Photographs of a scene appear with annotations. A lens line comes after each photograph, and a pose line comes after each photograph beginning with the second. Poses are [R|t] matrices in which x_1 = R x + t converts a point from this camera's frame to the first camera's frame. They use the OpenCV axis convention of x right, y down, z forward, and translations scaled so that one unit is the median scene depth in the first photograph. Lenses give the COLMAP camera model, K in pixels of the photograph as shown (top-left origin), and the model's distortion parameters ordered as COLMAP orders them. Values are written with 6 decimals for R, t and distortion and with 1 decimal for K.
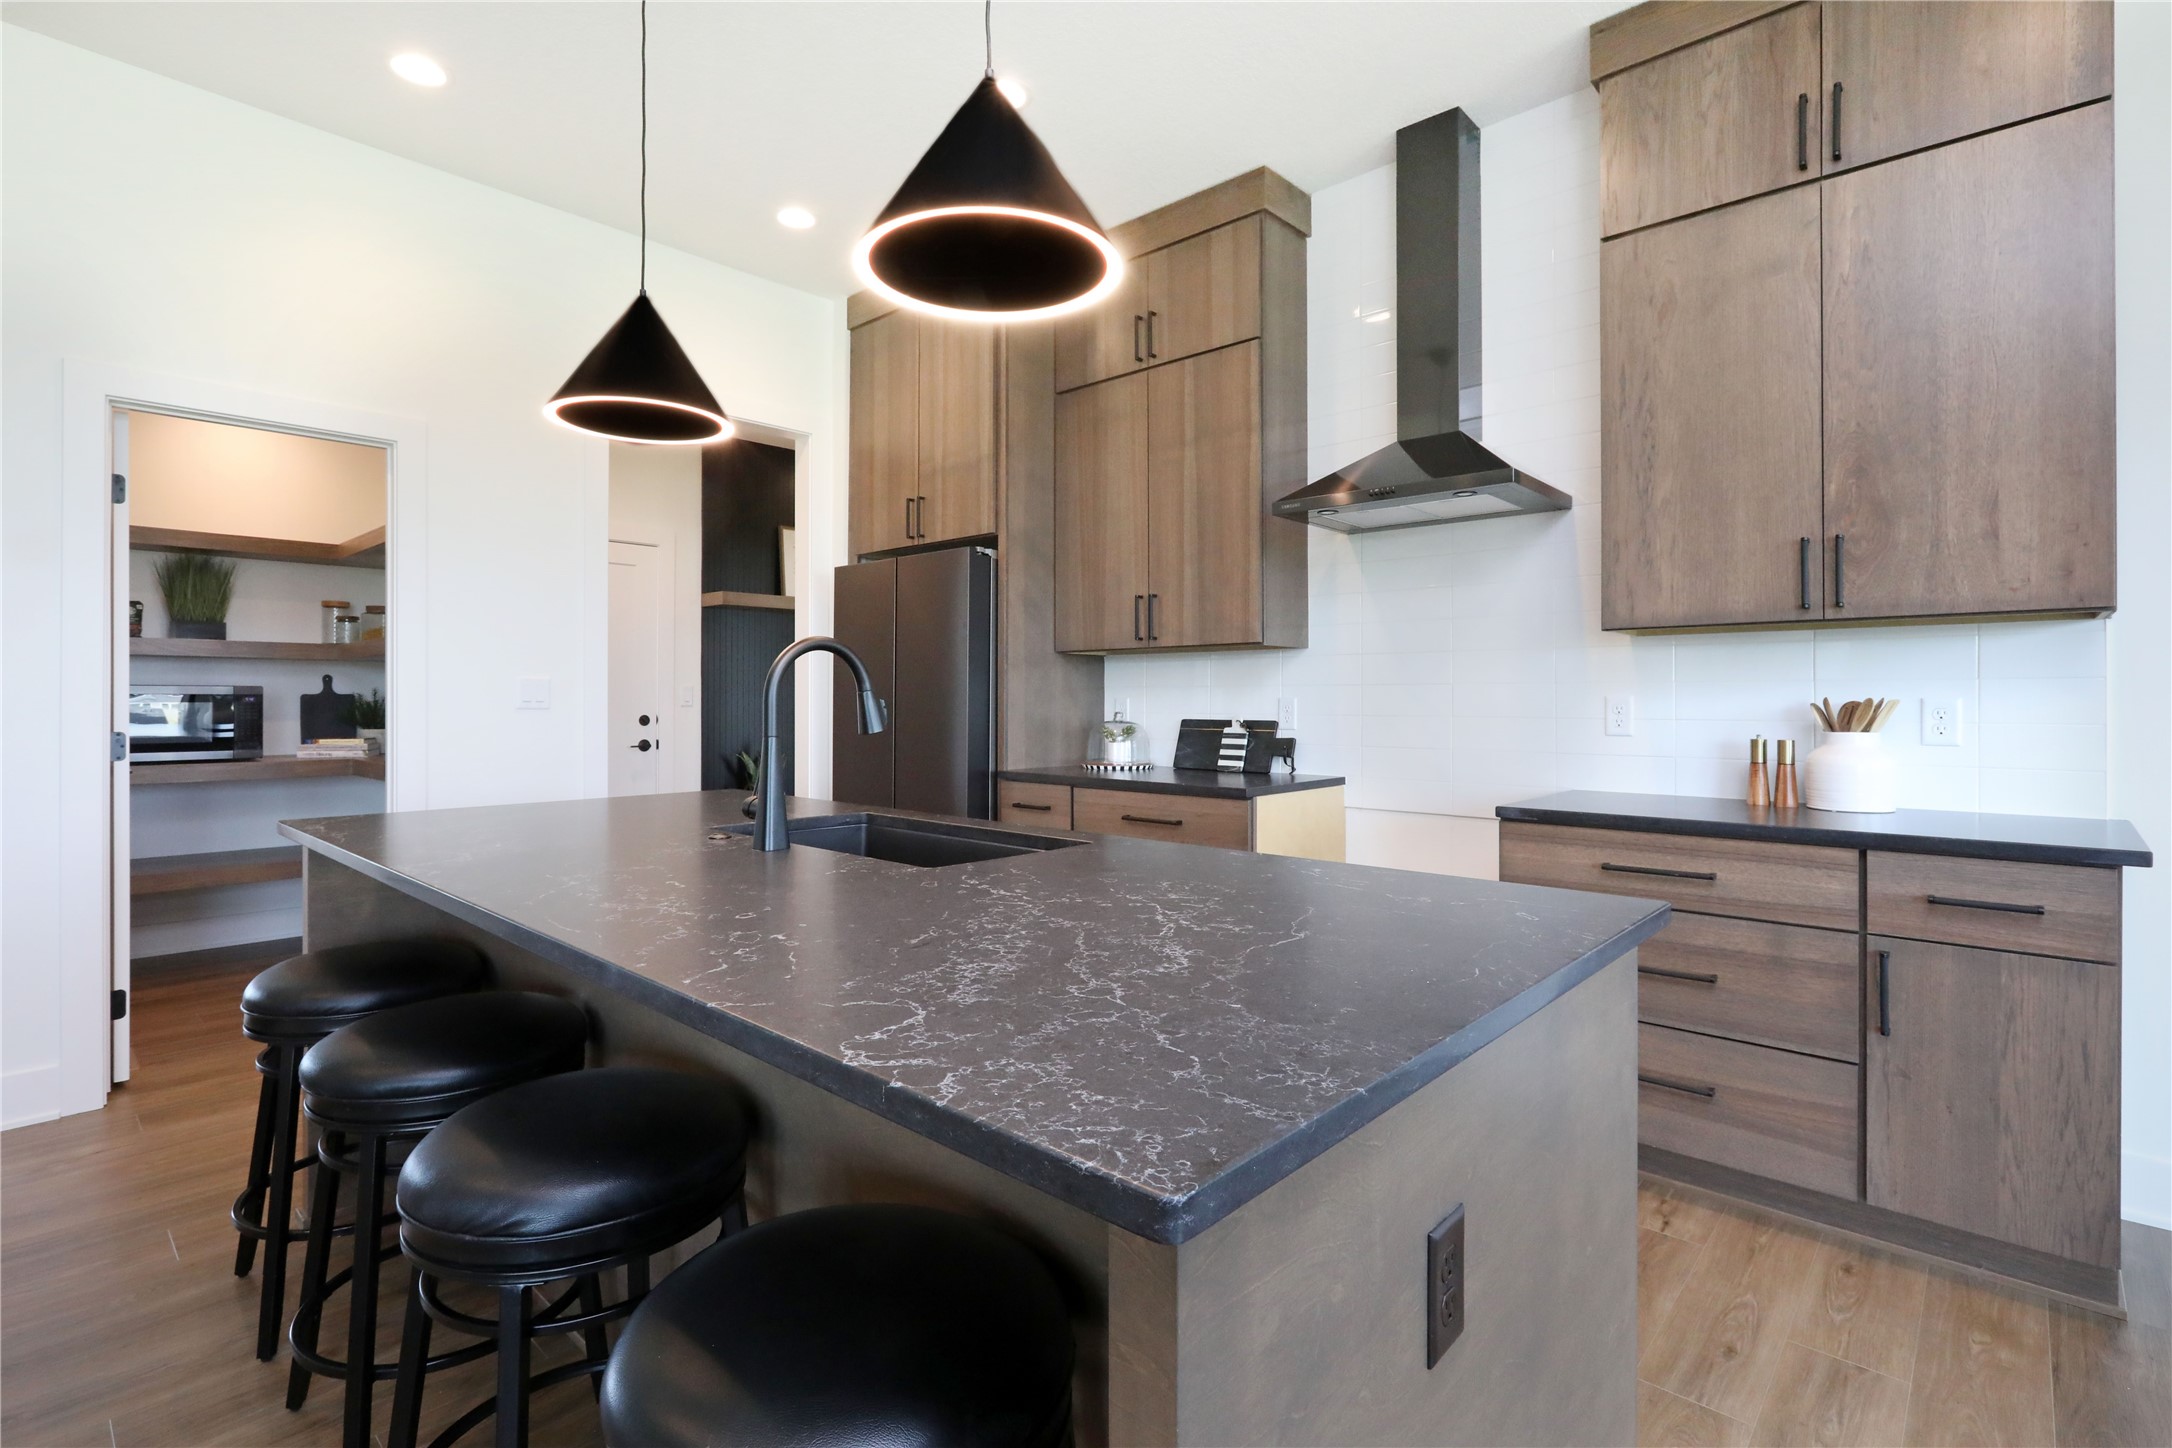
lens RADIAL K [[1000.9, 0, 1067.4], [0, 1000.9, 689.7], [0, 0, 1]] dist [-0.002221, 0.001126]
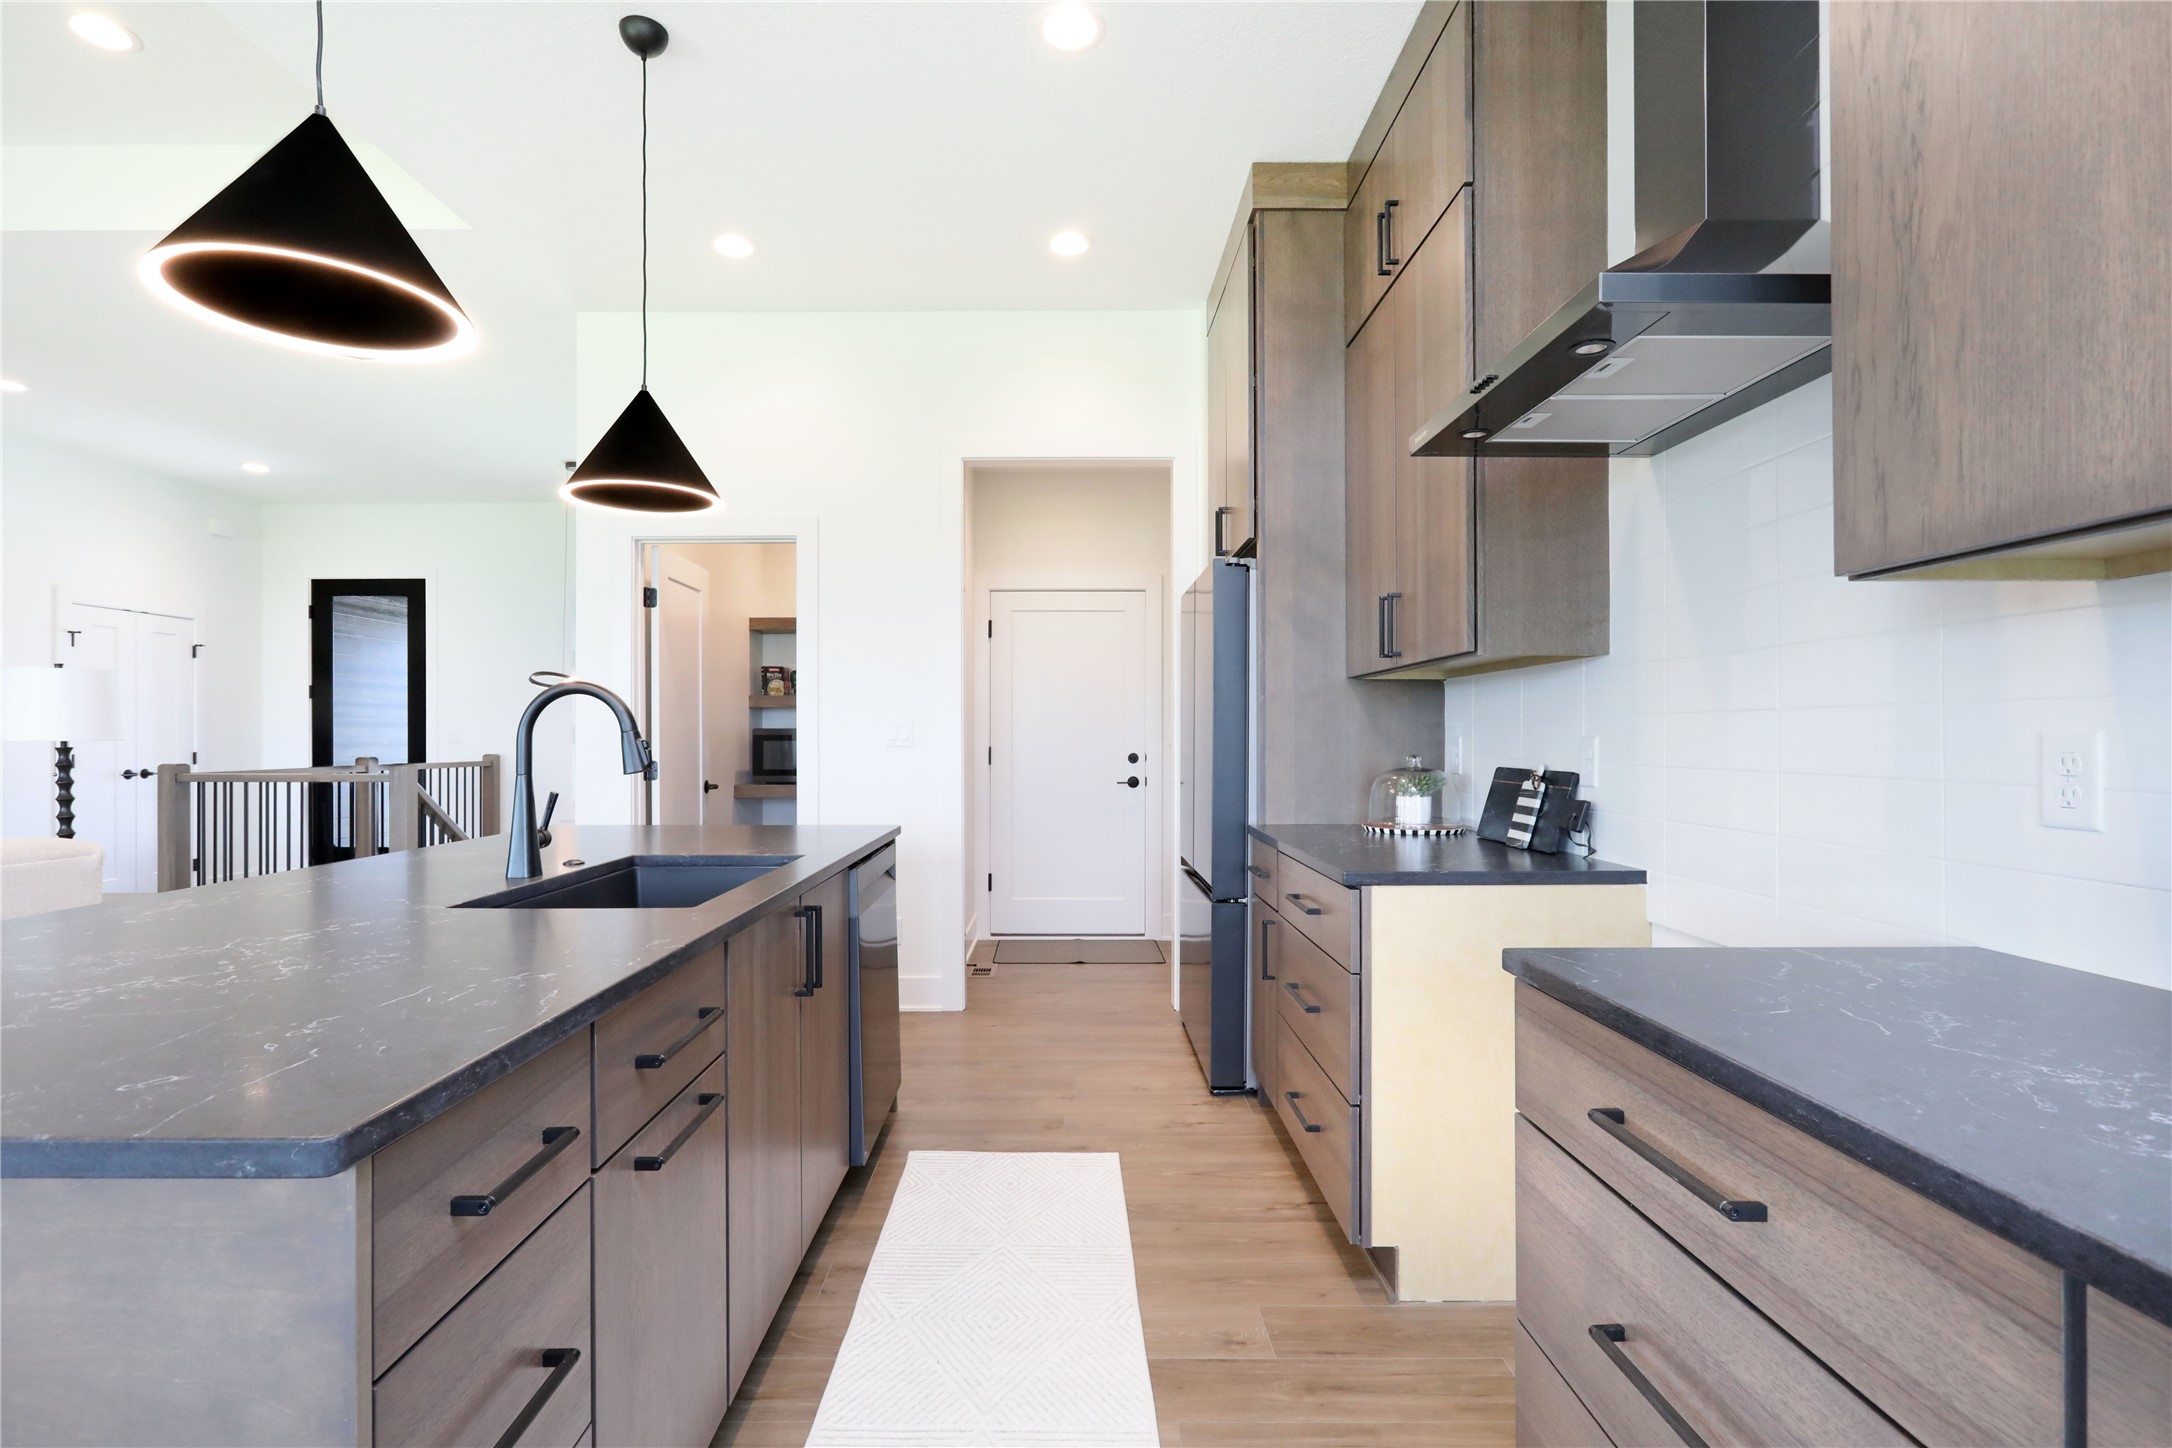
lens RADIAL K [[1000.9, 0, 1086.7], [0, 1000.9, 729.5], [0, 0, 1]] dist [-0.002221, 0.001126]
pose [[0.715393, -0.004423, -0.698709, 0.435642], [0.004383, 0.999989, -0.001843, 0.003632], [0.698709, -0.001744, 0.715404, 0.334382]]
